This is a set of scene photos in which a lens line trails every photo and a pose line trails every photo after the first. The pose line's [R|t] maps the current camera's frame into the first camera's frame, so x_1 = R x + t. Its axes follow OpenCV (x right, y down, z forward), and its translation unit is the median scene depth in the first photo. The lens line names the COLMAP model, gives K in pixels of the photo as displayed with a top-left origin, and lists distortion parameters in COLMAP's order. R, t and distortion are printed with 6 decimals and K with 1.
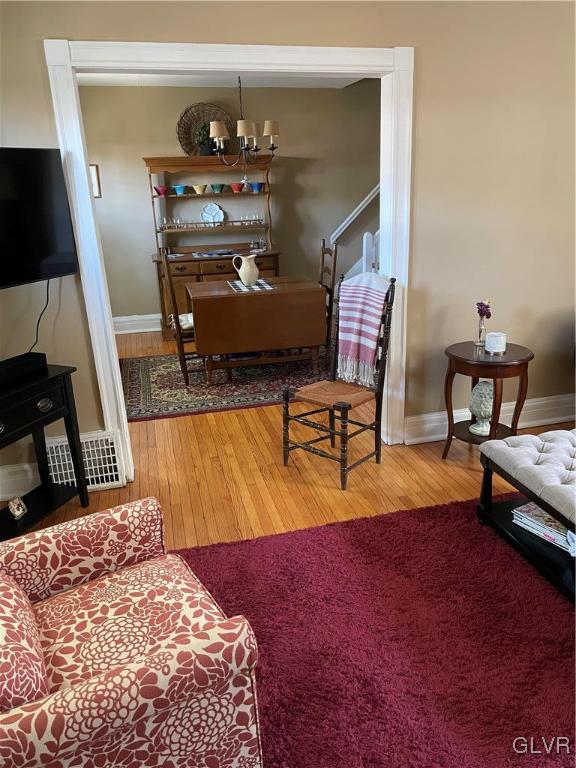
lens RADIAL K [[584.2, 0, 290.9], [0, 584.2, 386.6], [0, 0, 1]] dist [0.080870, -0.115271]
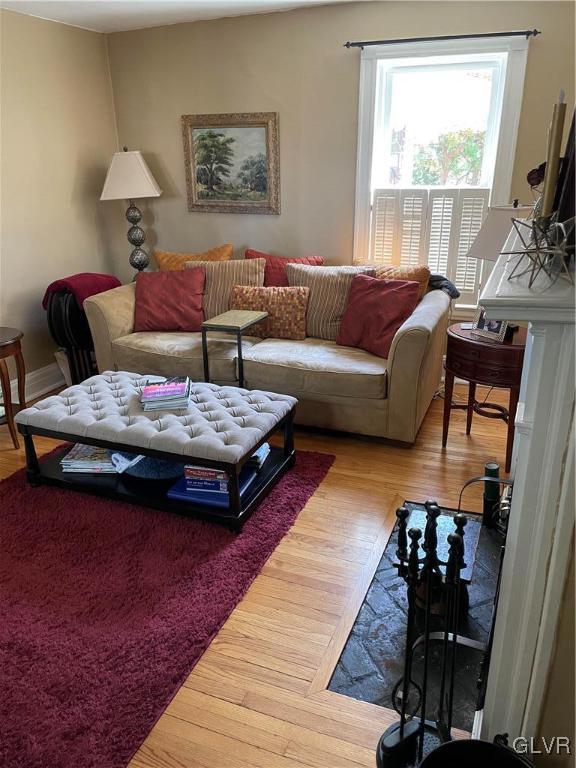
lens RADIAL K [[584.2, 0, 286.8], [0, 584.2, 377.1], [0, 0, 1]] dist [0.080870, -0.115271]
pose [[0.594701, -0.252102, 0.763398, -0.109611], [0.257036, 0.959345, 0.116575, 0.017155], [-0.761750, 0.126894, 0.635322, -0.047033]]
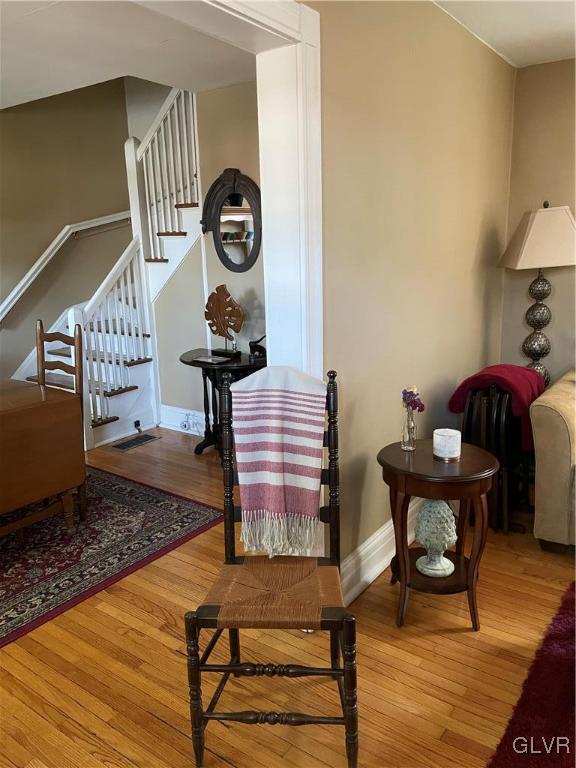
lens RADIAL K [[584.2, 0, 298.8], [0, 584.2, 386.8], [0, 0, 1]] dist [0.080870, -0.115271]
pose [[0.757062, -0.125804, 0.641117, -0.165618], [0.204317, 0.977656, -0.049425, -0.098966], [-0.620574, 0.168409, 0.765850, 0.380444]]
